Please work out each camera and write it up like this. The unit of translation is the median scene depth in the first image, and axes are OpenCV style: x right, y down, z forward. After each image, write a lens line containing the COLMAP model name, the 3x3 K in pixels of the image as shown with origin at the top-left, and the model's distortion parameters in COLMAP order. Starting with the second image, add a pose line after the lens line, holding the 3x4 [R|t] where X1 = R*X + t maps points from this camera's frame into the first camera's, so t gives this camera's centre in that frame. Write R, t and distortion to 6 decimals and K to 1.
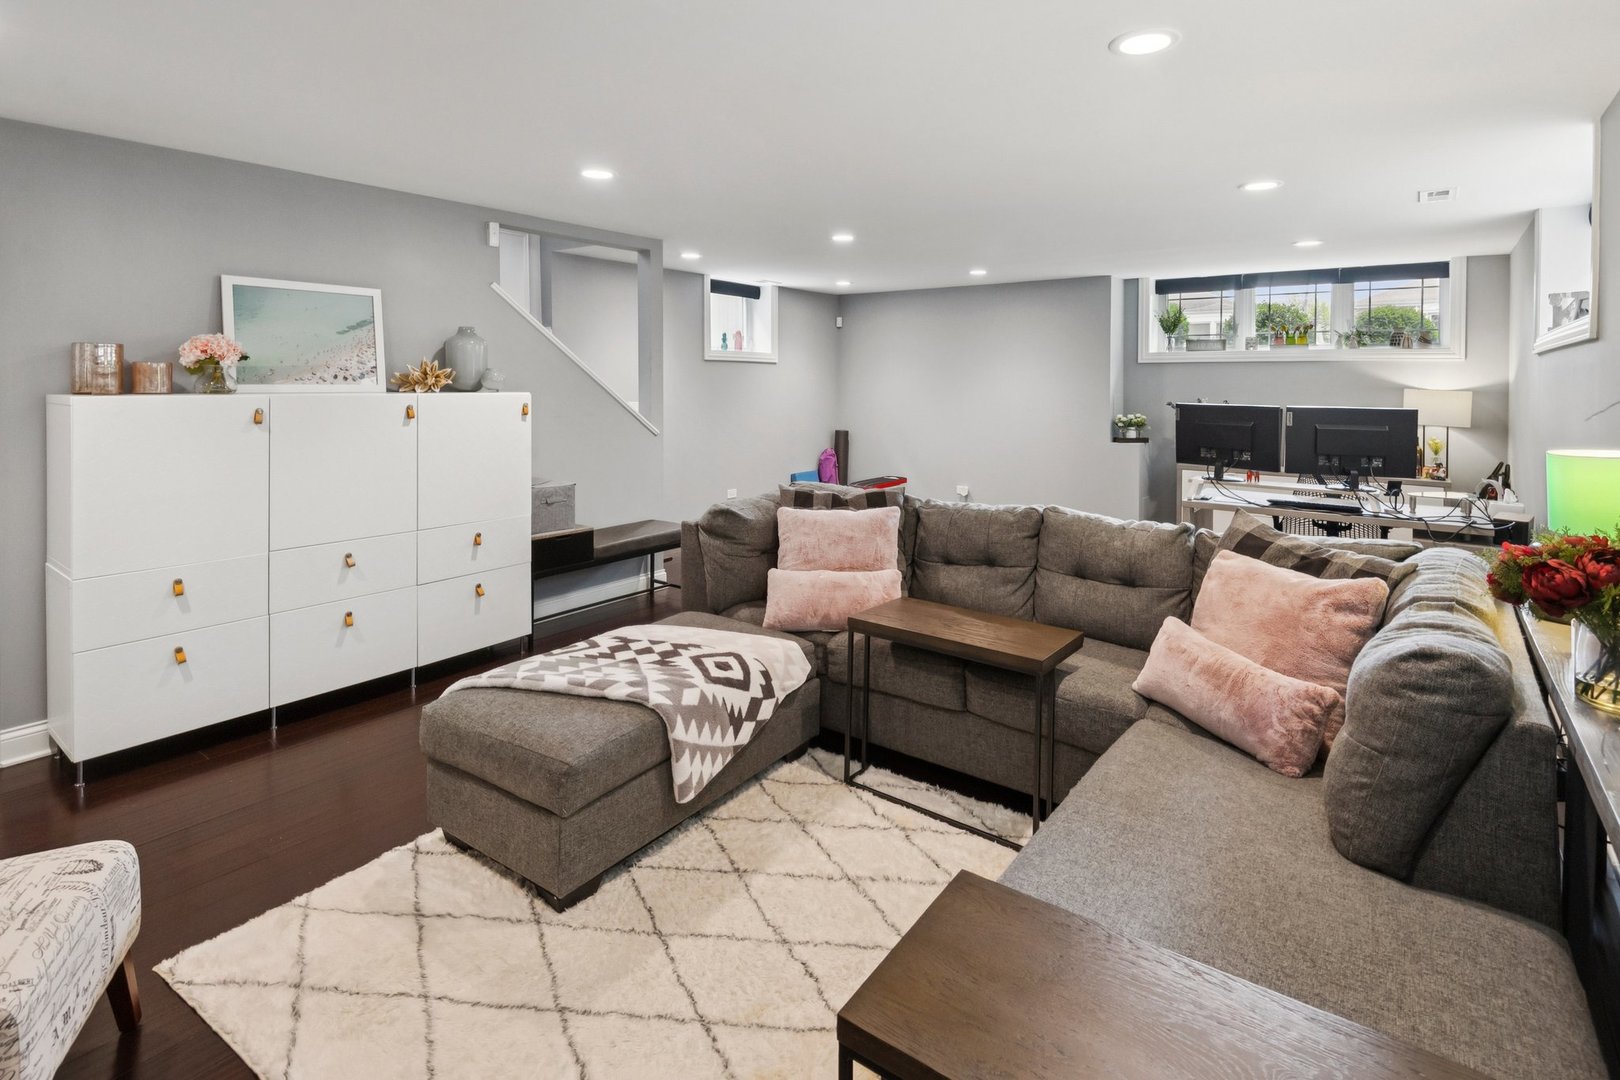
lens RADIAL K [[761.8, 0, 810.0], [0, 761.8, 540.0], [0, 0, 1]] dist [-0.028824, 0.000007]
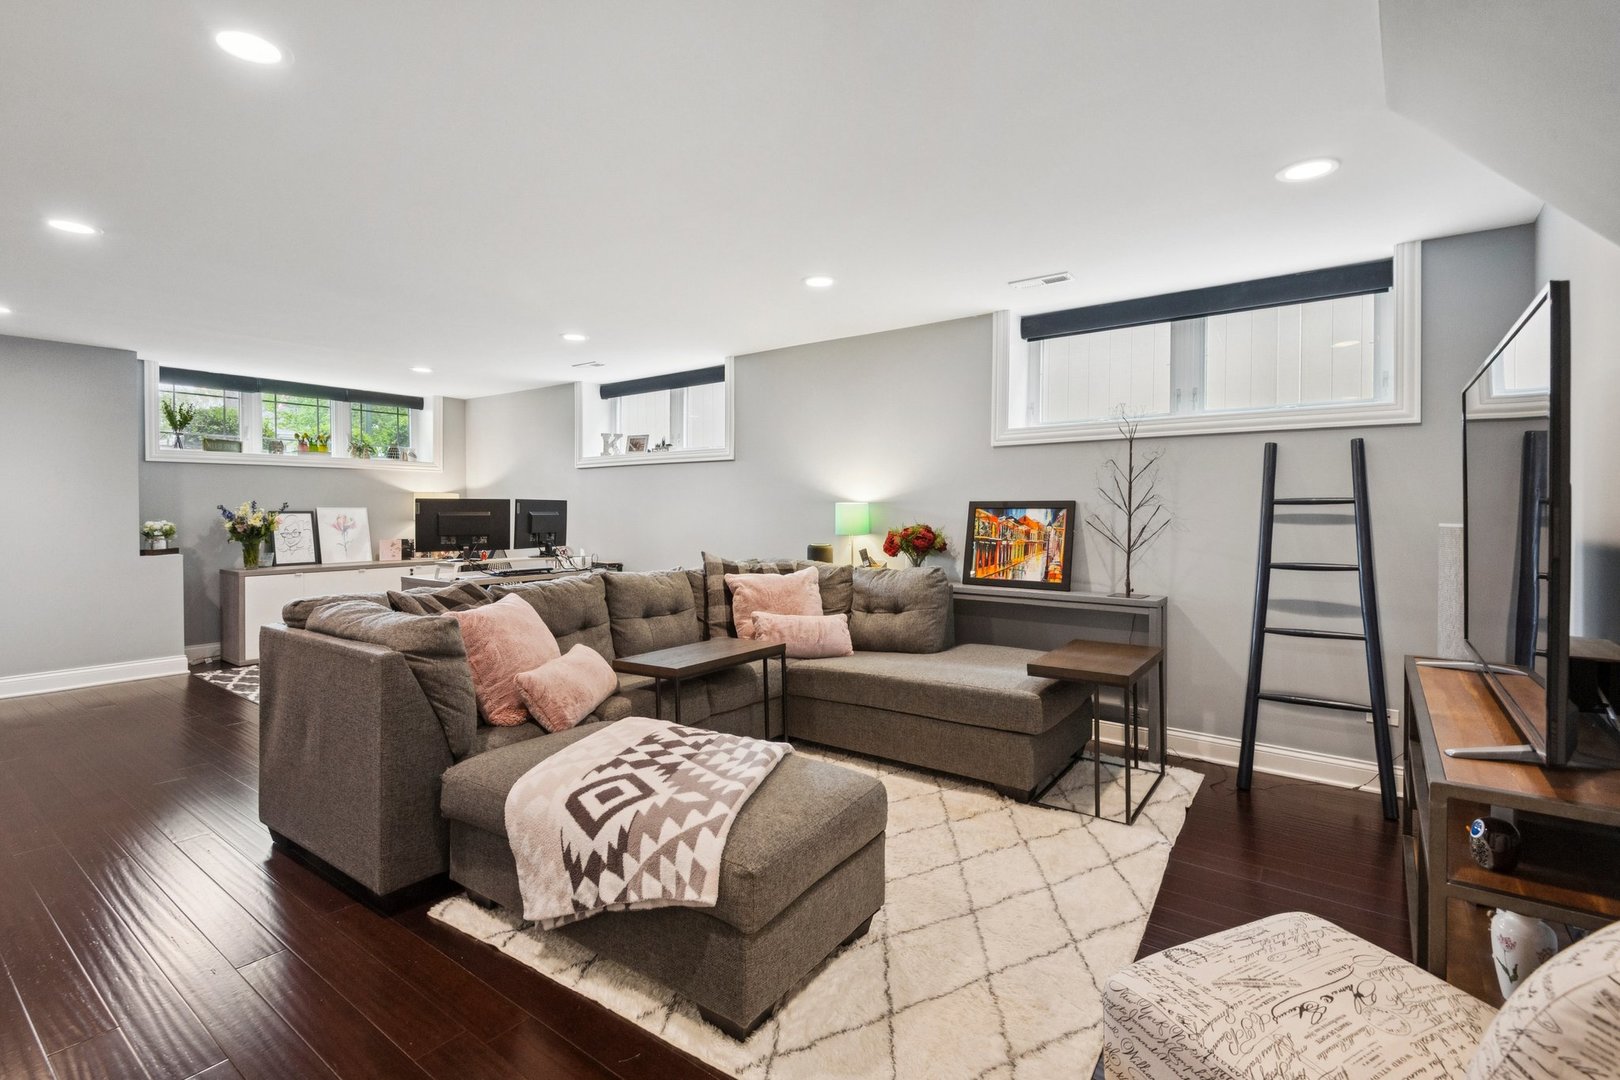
lens RADIAL K [[754.8, 0, 810.2], [0, 754.8, 500.5], [0, 0, 1]] dist [0.000455, 0.000089]
pose [[0.023847, -0.000906, 0.999715, -0.686455], [0.203658, 0.979034, -0.003971, -0.063301], [-0.978752, 0.203695, 0.023531, 0.447579]]
